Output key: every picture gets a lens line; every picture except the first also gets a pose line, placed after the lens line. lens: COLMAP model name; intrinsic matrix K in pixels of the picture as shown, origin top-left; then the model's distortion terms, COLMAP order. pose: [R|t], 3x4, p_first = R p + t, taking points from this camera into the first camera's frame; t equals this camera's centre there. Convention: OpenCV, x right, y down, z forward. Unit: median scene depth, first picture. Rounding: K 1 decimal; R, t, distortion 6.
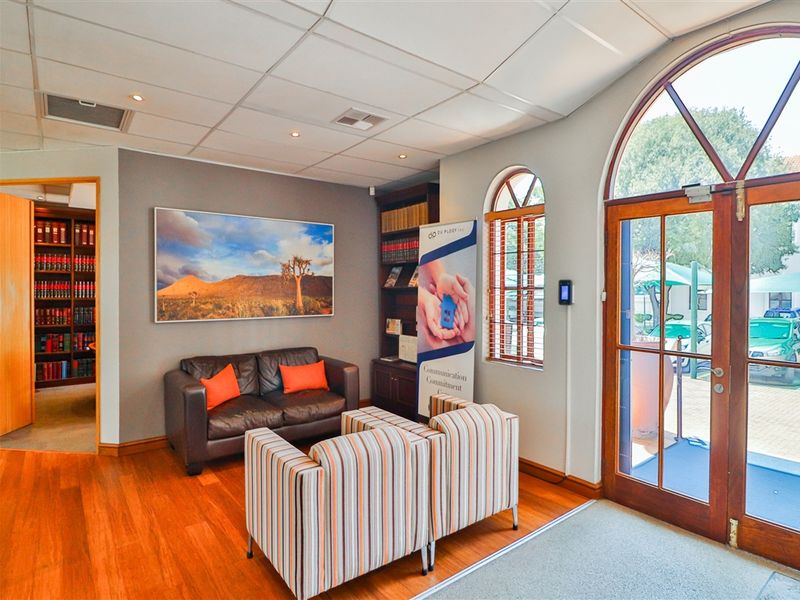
lens RADIAL K [[445.7, 0, 397.7], [0, 445.7, 292.6], [0, 0, 1]] dist [-0.005722, -0.000383]
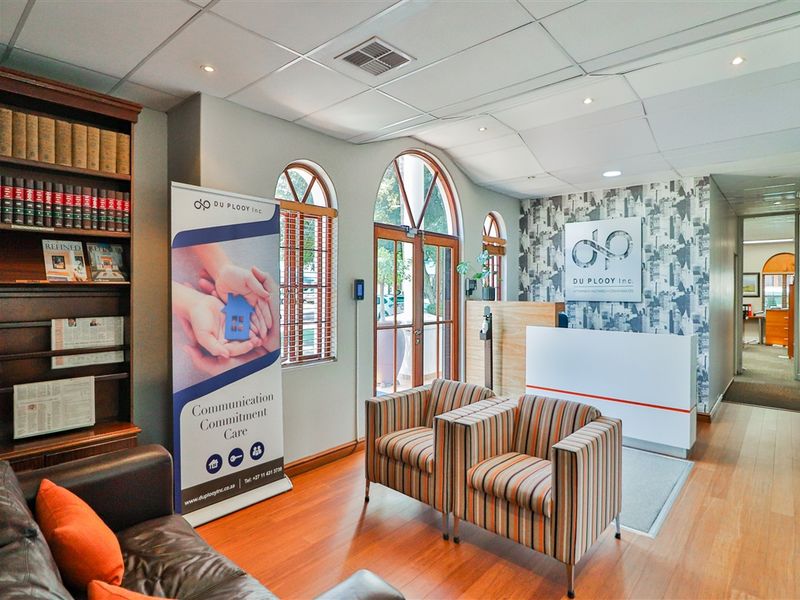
lens RADIAL K [[445.7, 0, 401.9], [0, 445.7, 294.3], [0, 0, 1]] dist [-0.005722, -0.000383]
pose [[-0.191019, -0.012702, 0.981504, -1.050551], [0.009947, 0.999840, 0.014875, -0.005512], [-0.981536, 0.012605, -0.190862, 1.405997]]
